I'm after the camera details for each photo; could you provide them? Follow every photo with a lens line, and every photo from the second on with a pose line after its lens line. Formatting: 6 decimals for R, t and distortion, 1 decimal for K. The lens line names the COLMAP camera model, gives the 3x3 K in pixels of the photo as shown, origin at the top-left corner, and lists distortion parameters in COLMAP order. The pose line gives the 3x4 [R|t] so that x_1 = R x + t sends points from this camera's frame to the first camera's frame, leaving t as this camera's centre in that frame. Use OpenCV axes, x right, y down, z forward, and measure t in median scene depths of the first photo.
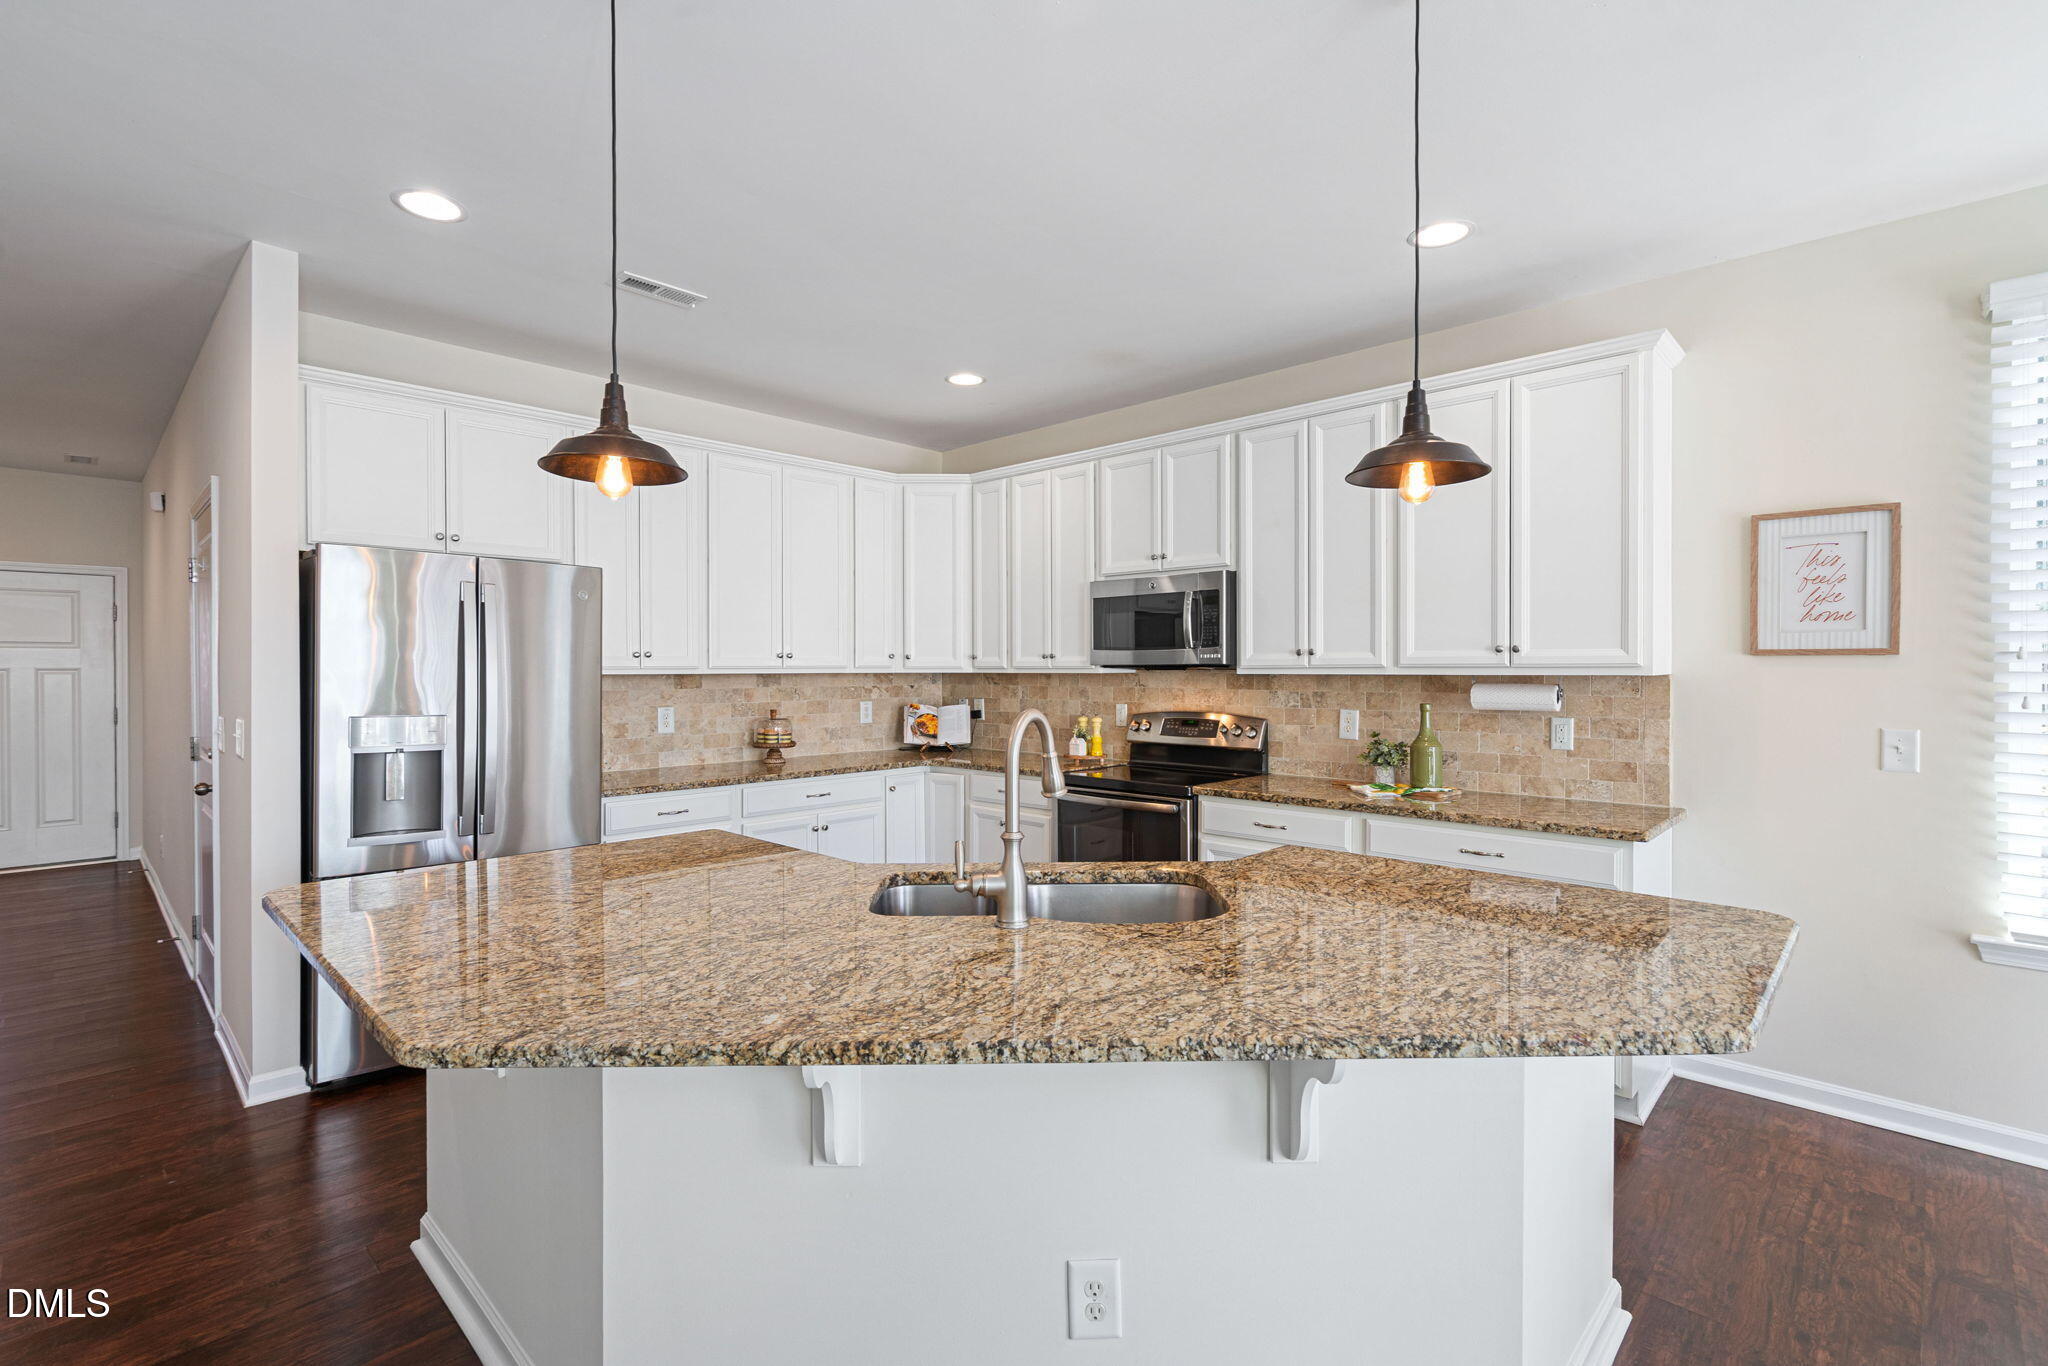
lens RADIAL K [[937.8, 0, 1021.7], [0, 937.8, 674.4], [0, 0, 1]] dist [-0.010879, 0.000243]
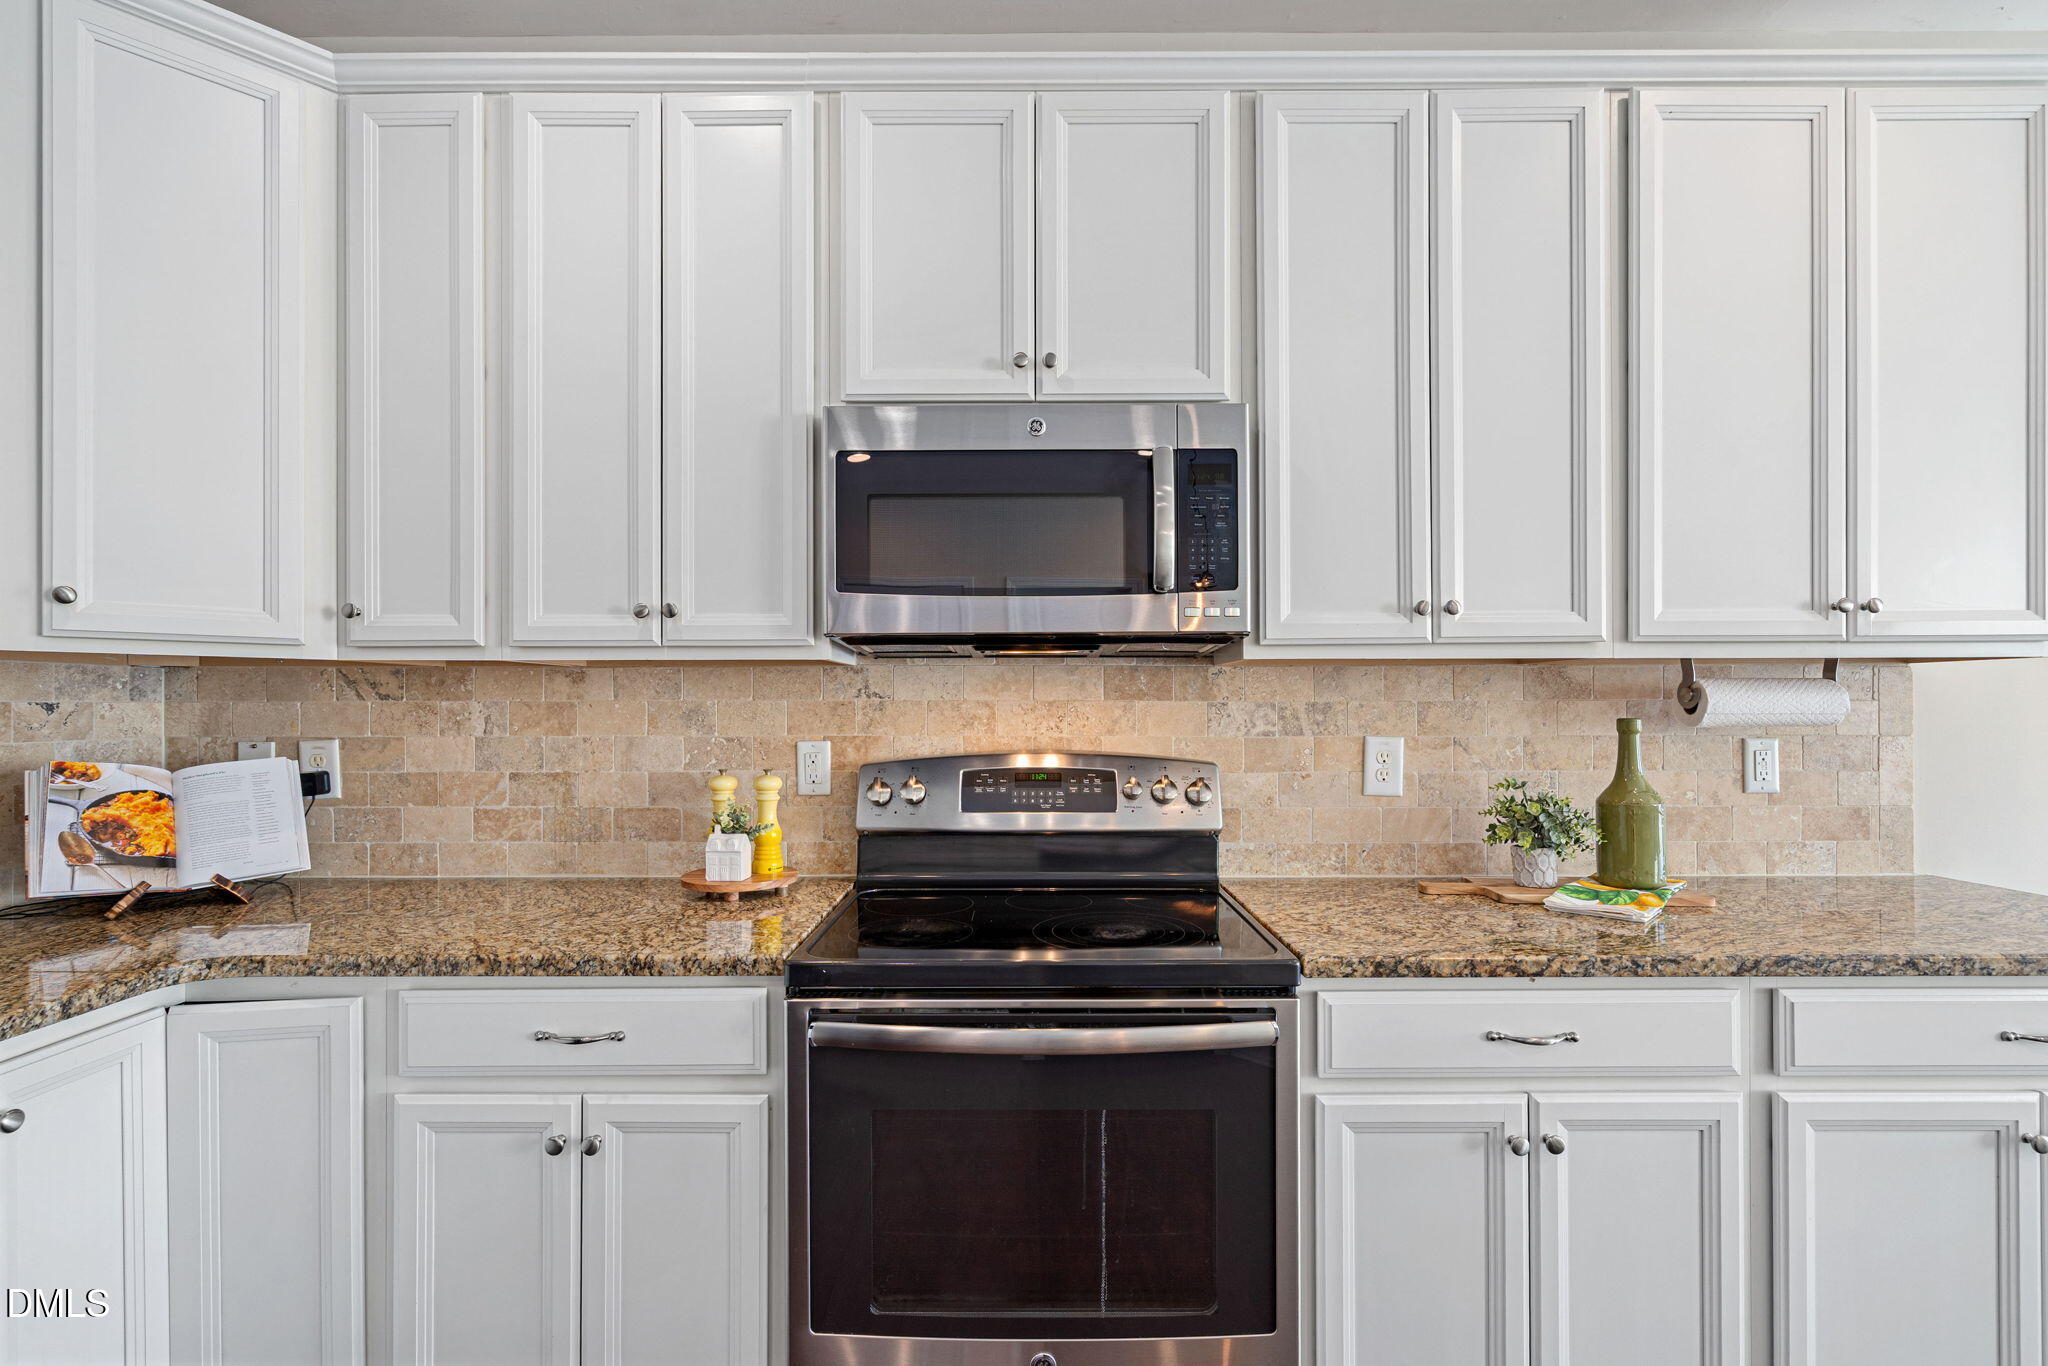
lens RADIAL K [[921.8, 0, 1024.6], [0, 921.8, 705.0], [0, 0, 1]] dist [-0.003853, 0.000138]
pose [[0.721420, 0.001809, 0.692496, -0.117307], [0.005718, 0.999947, -0.008569, 0.020897], [-0.692474, 0.010141, 0.721371, 0.682512]]
